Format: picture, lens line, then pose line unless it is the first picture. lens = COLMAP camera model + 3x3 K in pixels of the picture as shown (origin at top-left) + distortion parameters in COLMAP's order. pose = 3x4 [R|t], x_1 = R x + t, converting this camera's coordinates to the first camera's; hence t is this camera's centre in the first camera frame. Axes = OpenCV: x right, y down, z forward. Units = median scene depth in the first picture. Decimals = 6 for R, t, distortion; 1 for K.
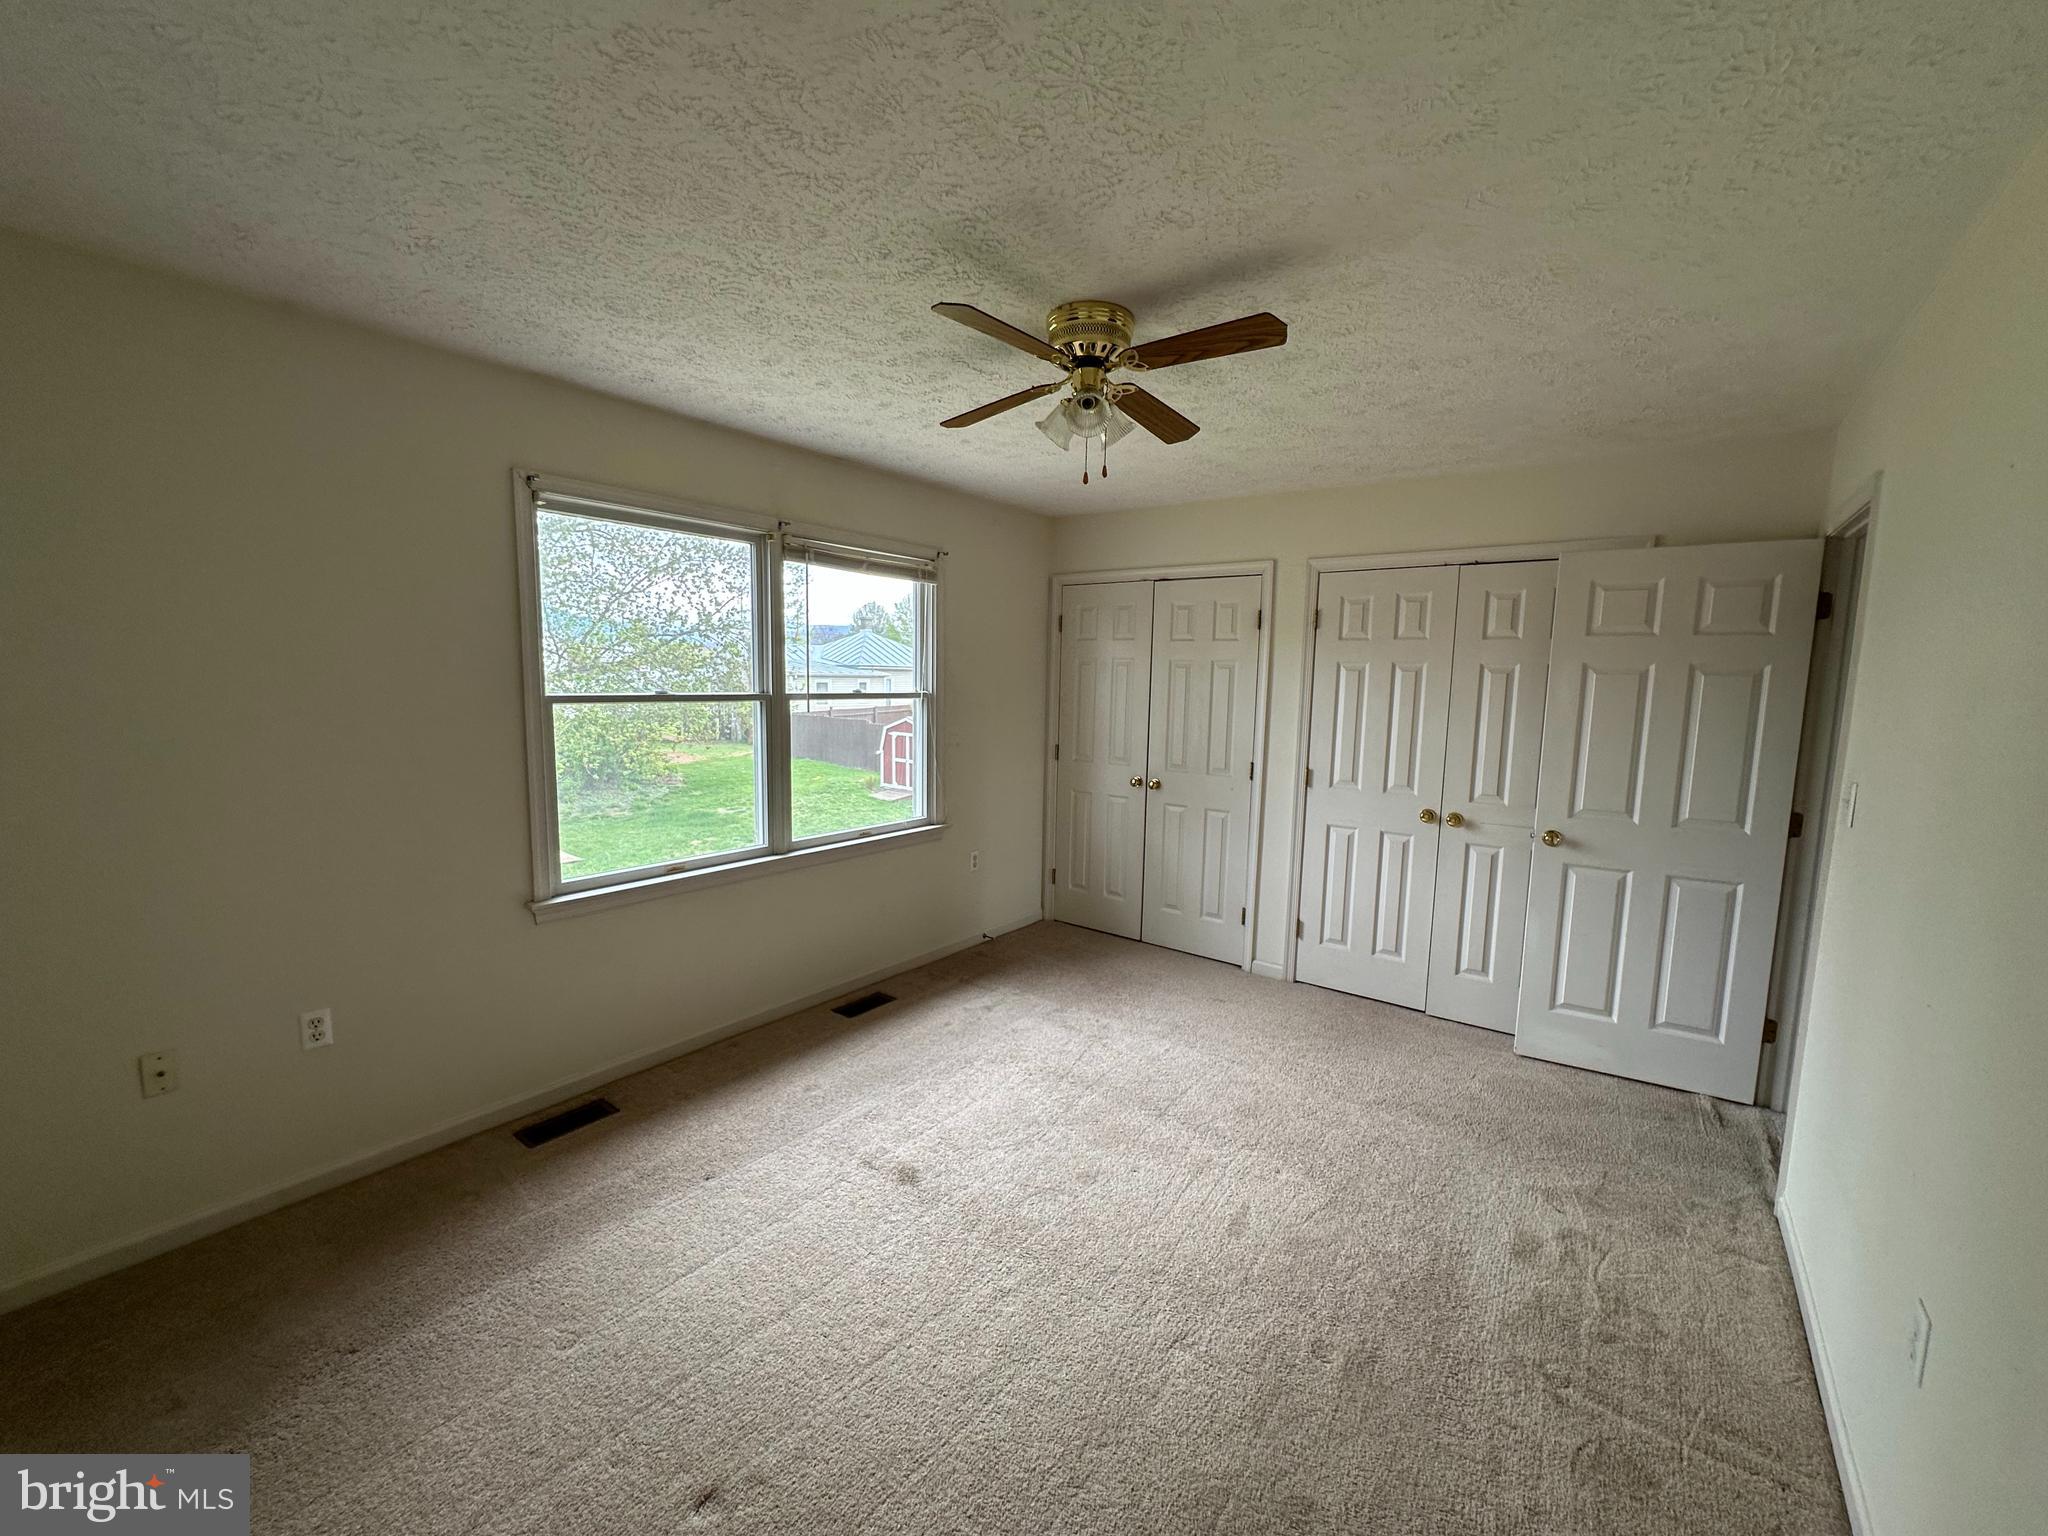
lens RADIAL K [[816.6, 0, 1025.2], [0, 816.6, 762.4], [0, 0, 1]] dist [-0.002055, 0.000279]
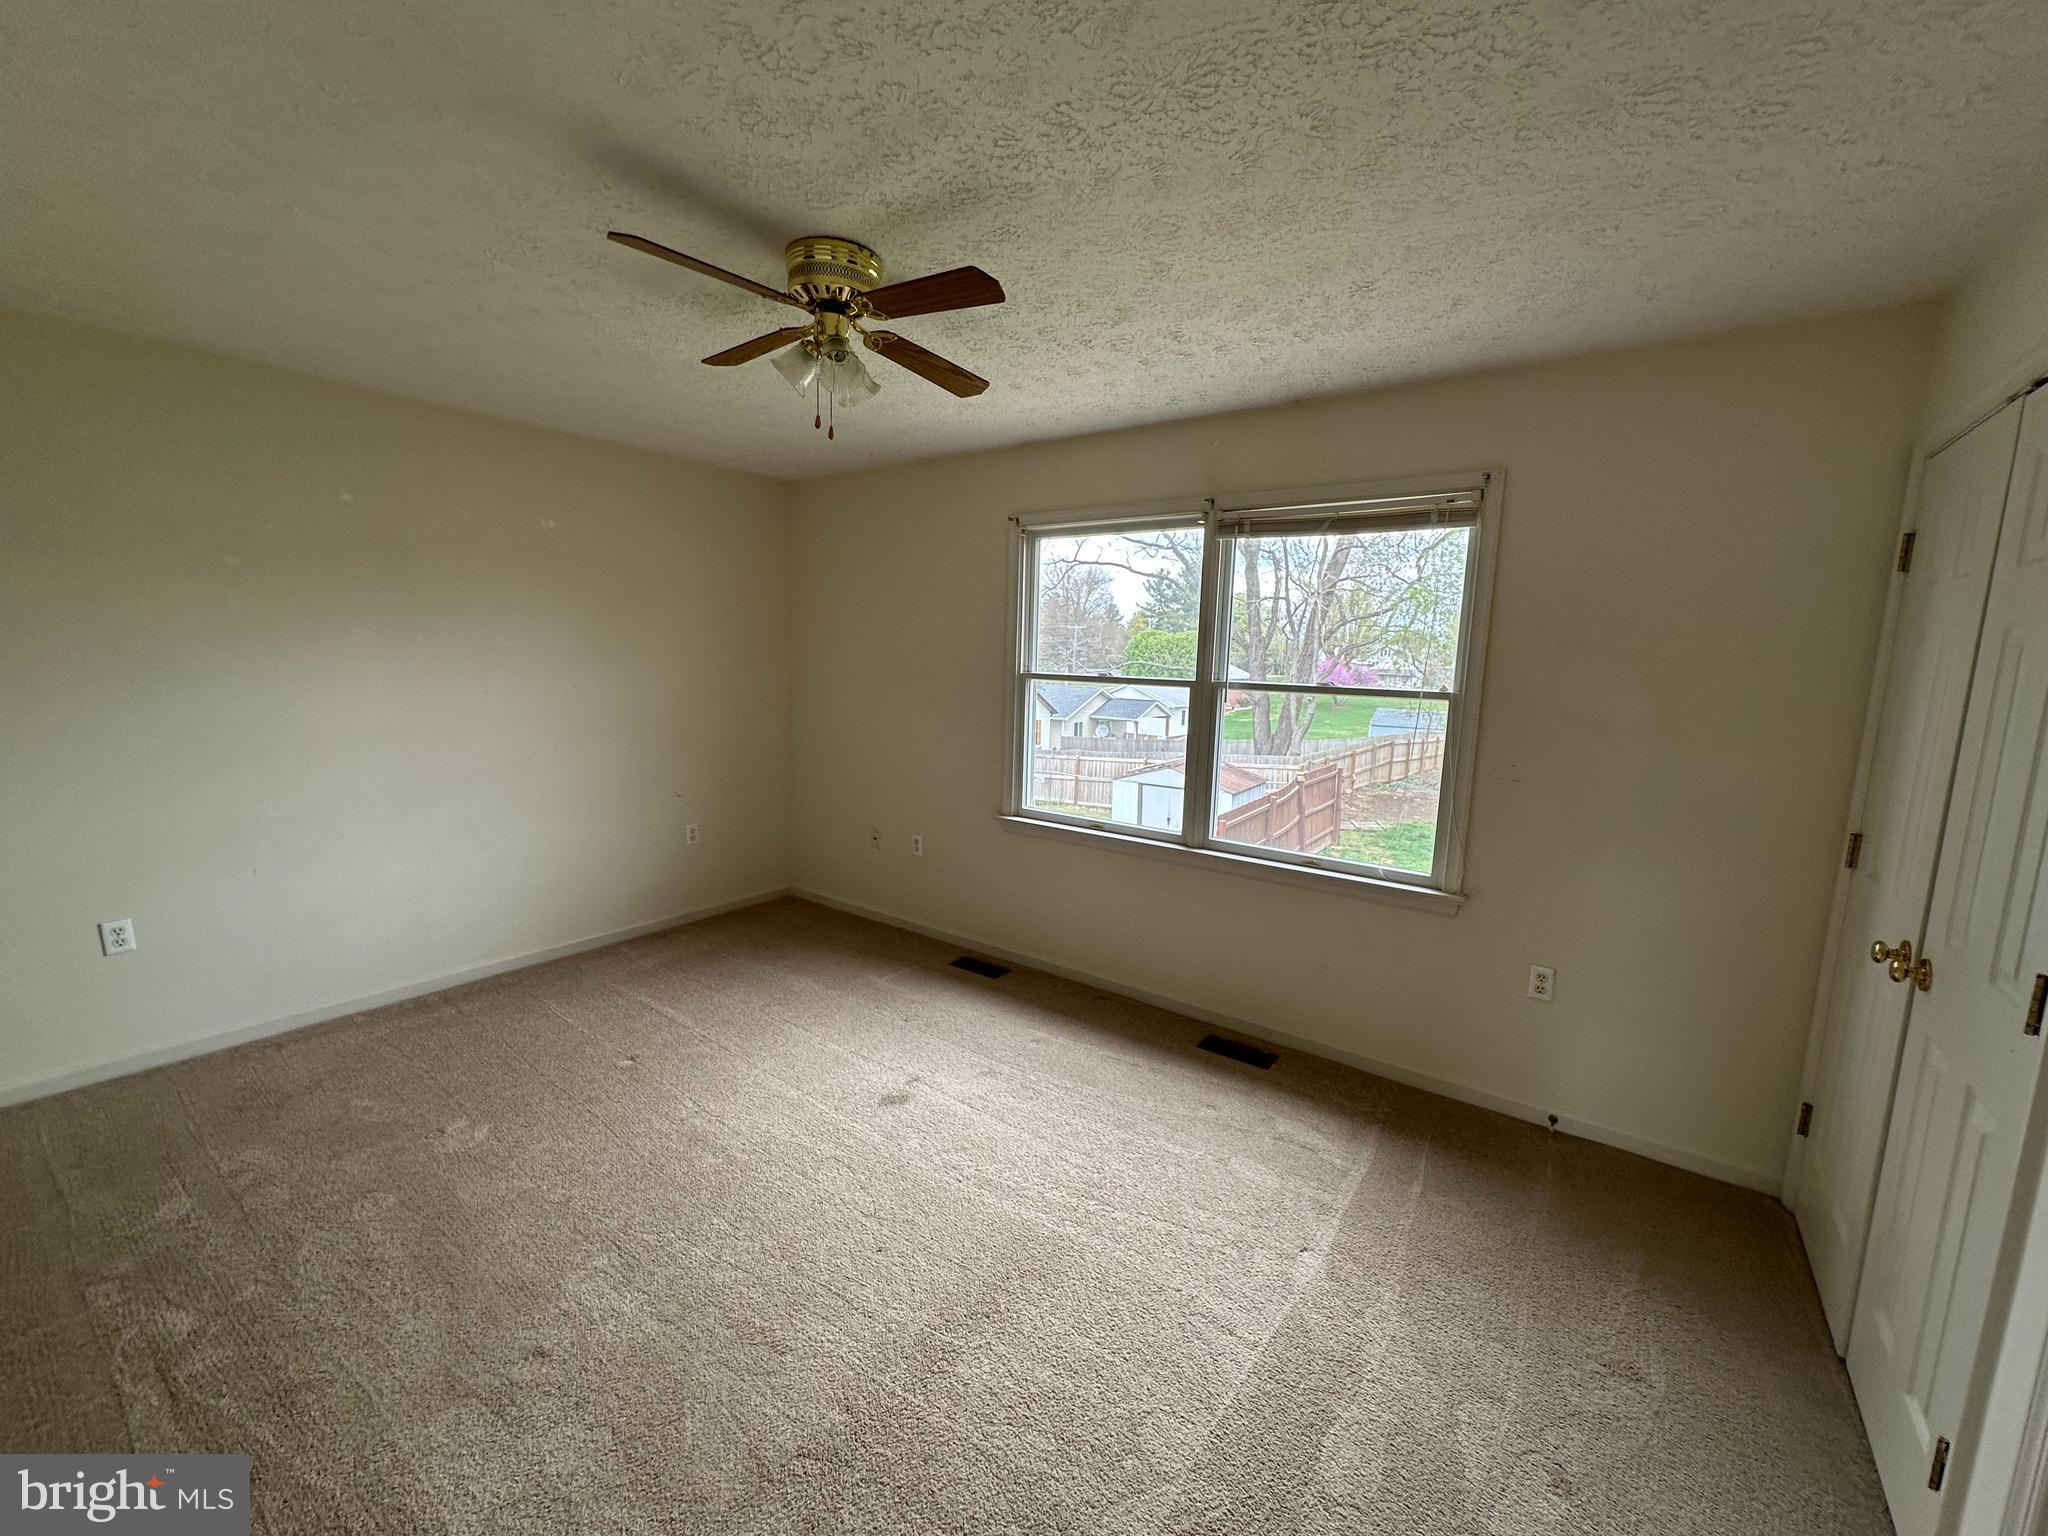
lens RADIAL K [[816.6, 0, 1017.9], [0, 816.6, 763.2], [0, 0, 1]] dist [-0.002055, 0.000279]
pose [[0.020964, 0.121101, -0.992419, 0.647635], [-0.131781, 0.984311, 0.117328, -0.072254], [0.991057, 0.128323, 0.036594, 0.754858]]
